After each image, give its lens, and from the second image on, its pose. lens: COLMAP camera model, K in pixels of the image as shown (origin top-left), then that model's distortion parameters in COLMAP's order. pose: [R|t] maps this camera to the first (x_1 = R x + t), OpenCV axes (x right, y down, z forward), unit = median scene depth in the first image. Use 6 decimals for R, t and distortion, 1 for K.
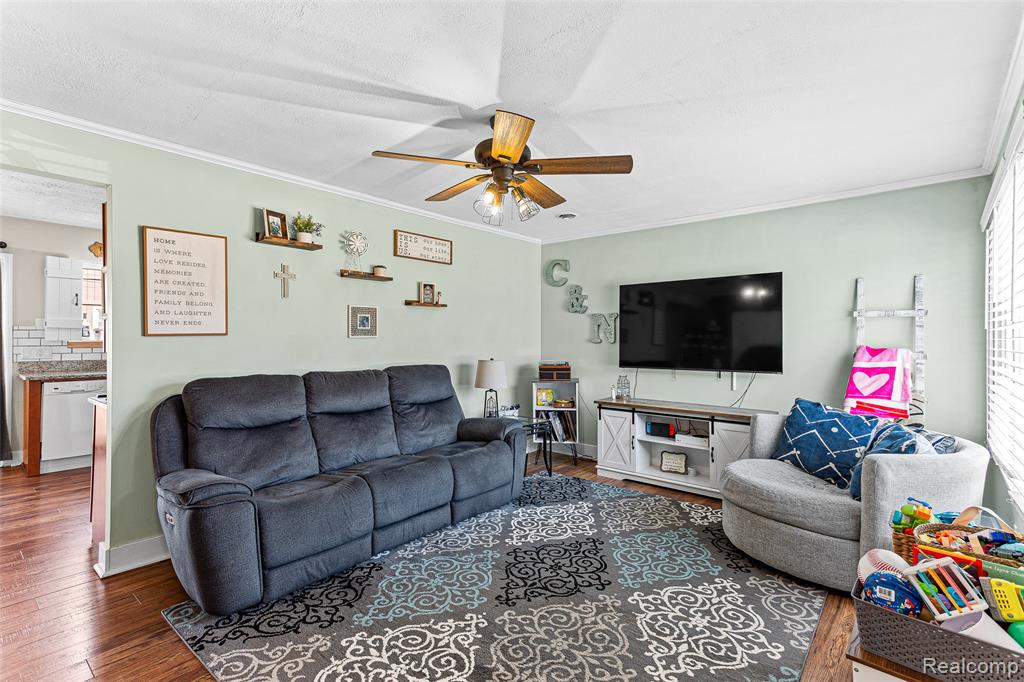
lens RADIAL K [[484.3, 0, 509.2], [0, 484.3, 333.2], [0, 0, 1]] dist [0.028057, 0.000606]
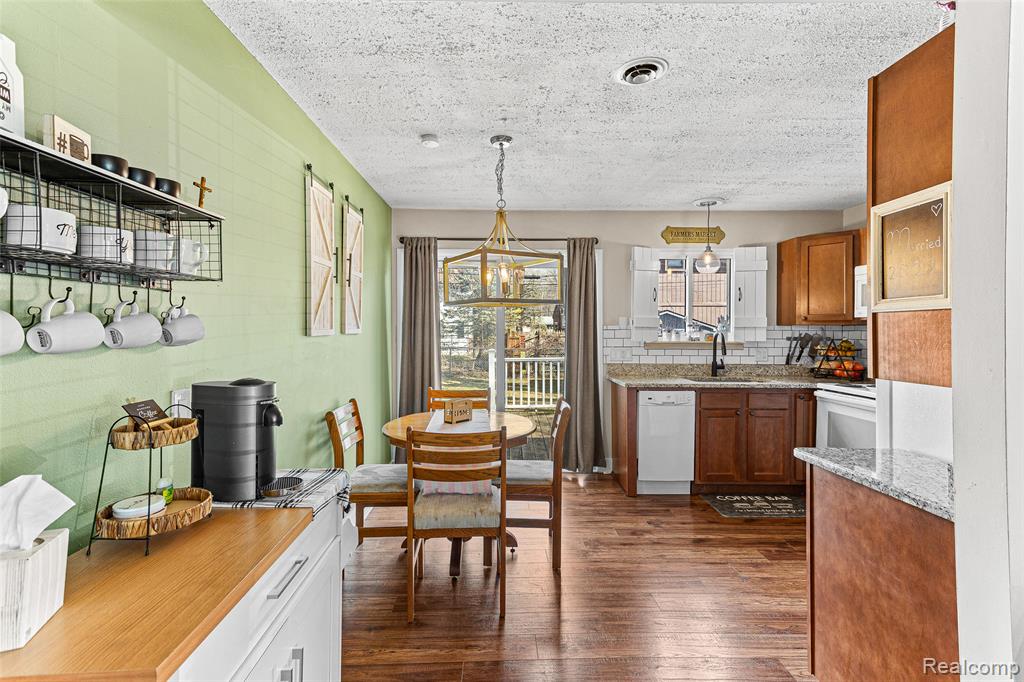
lens RADIAL K [[484.3, 0, 509.2], [0, 484.3, 333.2], [0, 0, 1]] dist [0.028057, 0.000606]
pose [[0.675692, 0.001010, -0.737183, -0.431114], [0.009953, 0.999895, 0.010494, -0.011782], [0.737117, -0.014428, 0.675611, 0.240108]]
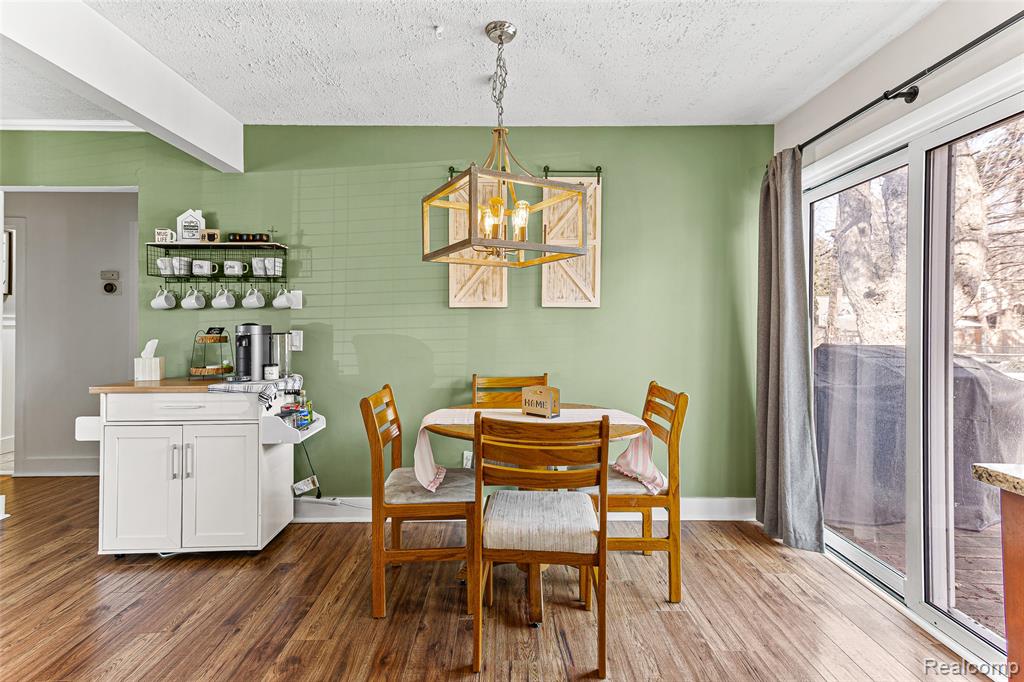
lens RADIAL K [[482.4, 0, 509.4], [0, 482.4, 323.5], [0, 0, 1]] dist [0.025268, 0.000679]
pose [[-0.750517, -0.009519, -0.660782, -0.588873], [-0.004483, 0.999947, -0.009313, 0.021226], [0.660835, -0.004028, -0.750520, 0.937809]]
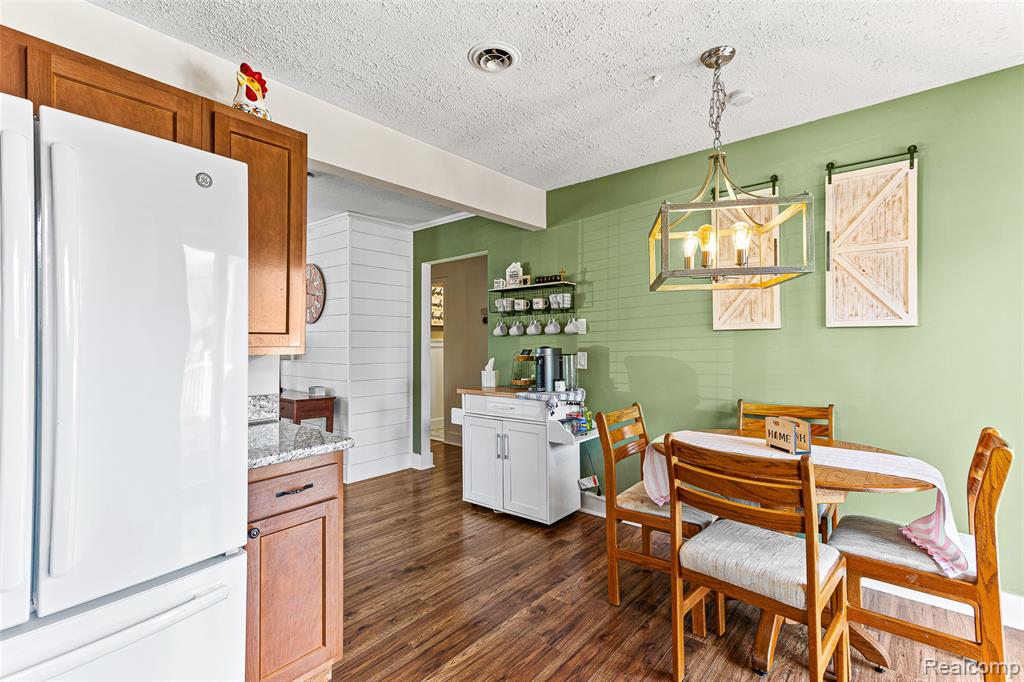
lens RADIAL K [[476.9, 0, 514.7], [0, 476.9, 334.7], [0, 0, 1]] dist [0.002094, 0.019296]
pose [[-0.999802, -0.001878, -0.019831, -0.673785], [-0.001491, 0.999808, -0.019526, 0.013535], [0.019863, -0.019492, -0.999613, 1.021525]]
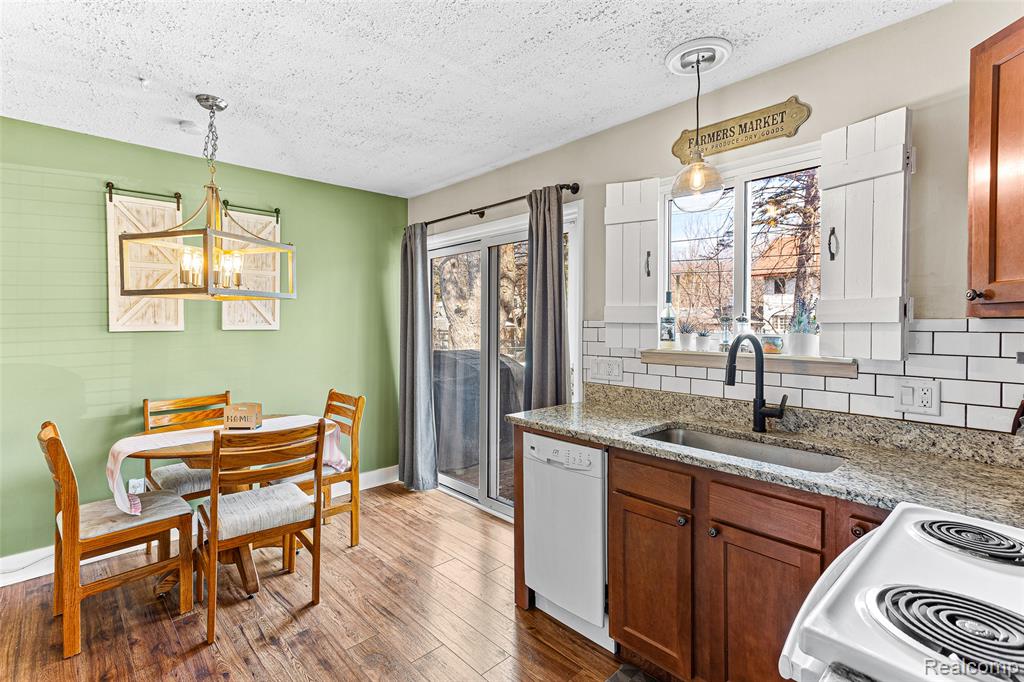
lens RADIAL K [[471.6, 0, 505.9], [0, 471.6, 327.8], [0, 0, 1]] dist [0.014111, 0.000242]
pose [[-0.103656, -0.000443, -0.994613, -0.419657], [0.004134, 0.999991, -0.000876, -0.006281], [0.994605, -0.004202, -0.103653, 0.958631]]
